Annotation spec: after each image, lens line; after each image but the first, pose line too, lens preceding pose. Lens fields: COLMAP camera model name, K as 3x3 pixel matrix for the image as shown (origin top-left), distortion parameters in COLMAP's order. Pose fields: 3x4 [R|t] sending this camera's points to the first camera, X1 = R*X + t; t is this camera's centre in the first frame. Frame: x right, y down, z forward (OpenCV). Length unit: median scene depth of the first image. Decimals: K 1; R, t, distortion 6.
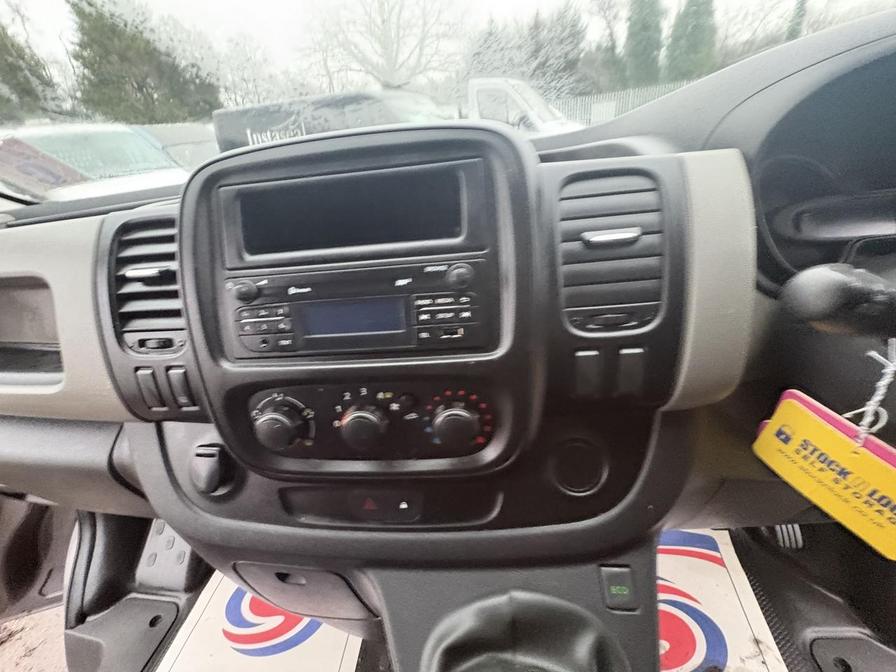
lens RADIAL K [[355.5, 0, 448.0], [0, 355.5, 336.0], [0, 0, 1]] dist [0.000539, -0.000161]
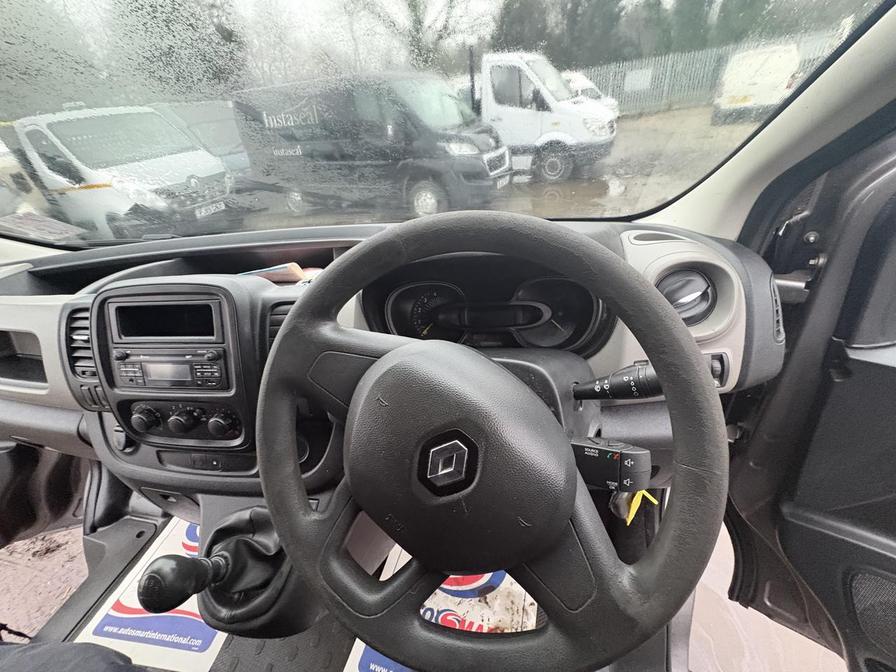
lens RADIAL K [[355.5, 0, 448.0], [0, 355.5, 336.0], [0, 0, 1]] dist [0.000539, -0.000161]
pose [[0.997326, 0.038039, -0.062408, 1.044002], [-0.033598, 0.996929, 0.070735, -0.325805], [0.064907, -0.068449, 0.995541, -0.662897]]
